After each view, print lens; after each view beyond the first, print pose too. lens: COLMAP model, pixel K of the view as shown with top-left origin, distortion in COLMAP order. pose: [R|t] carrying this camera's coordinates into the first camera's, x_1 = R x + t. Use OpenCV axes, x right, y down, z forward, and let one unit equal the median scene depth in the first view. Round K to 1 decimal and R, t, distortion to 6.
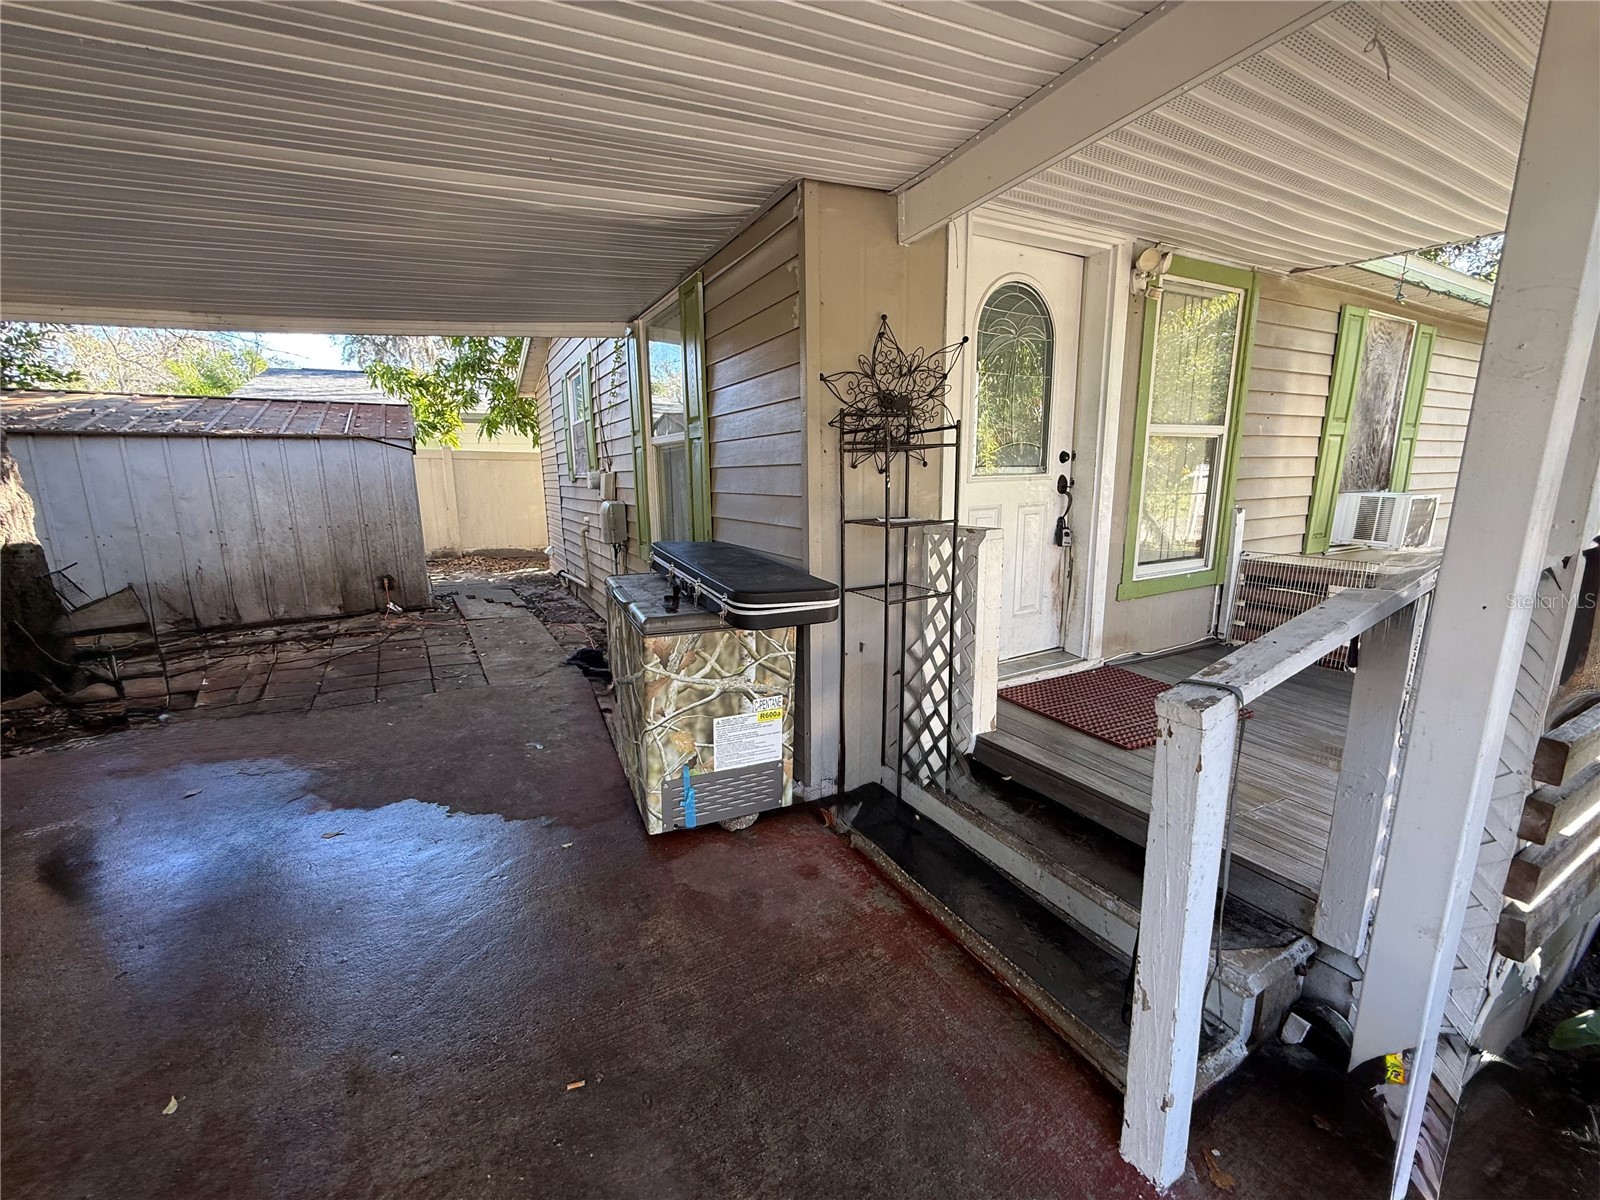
lens RADIAL K [[643.2, 0, 800.0], [0, 643.2, 596.4], [0, 0, 1]] dist [0.001247, -0.000073]
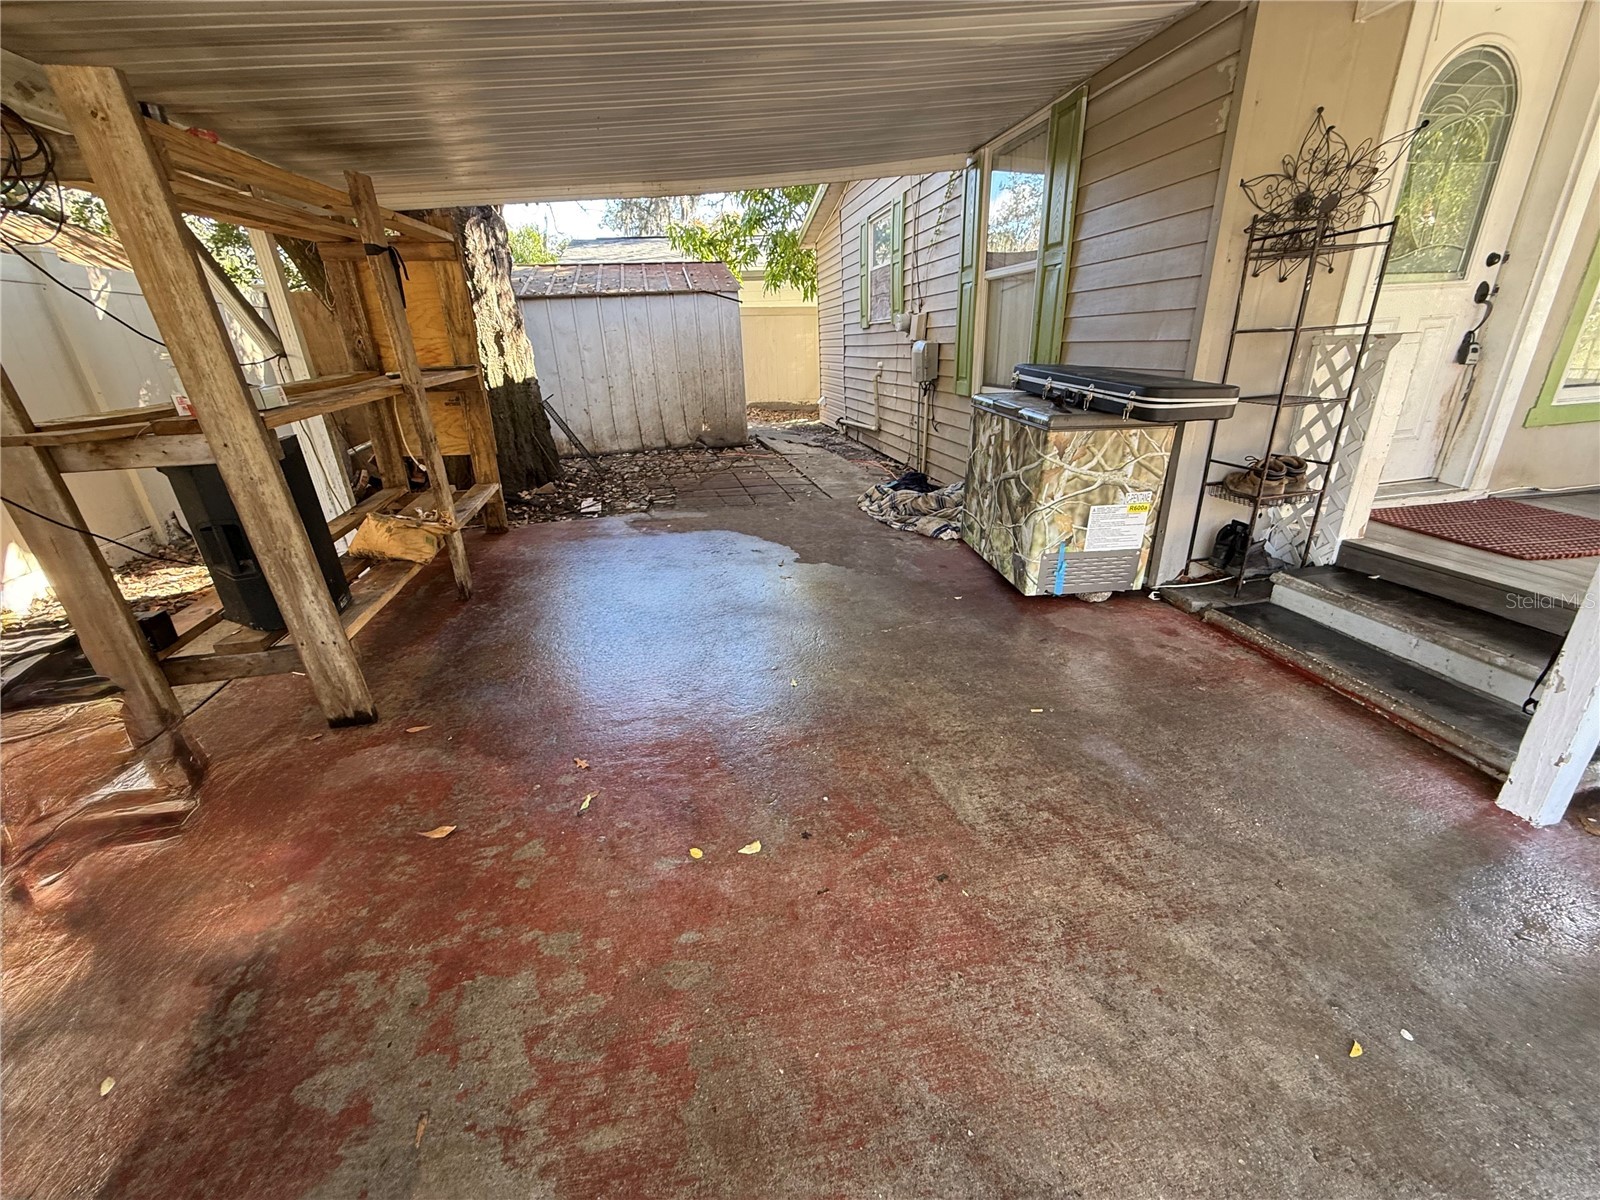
lens RADIAL K [[643.2, 0, 800.0], [0, 643.2, 596.4], [0, 0, 1]] dist [0.001247, -0.000073]
pose [[0.948696, 0.091147, -0.302766, -0.253796], [-0.029072, 0.978639, 0.203523, 0.117701], [0.314849, -0.184279, 0.931081, -0.305503]]
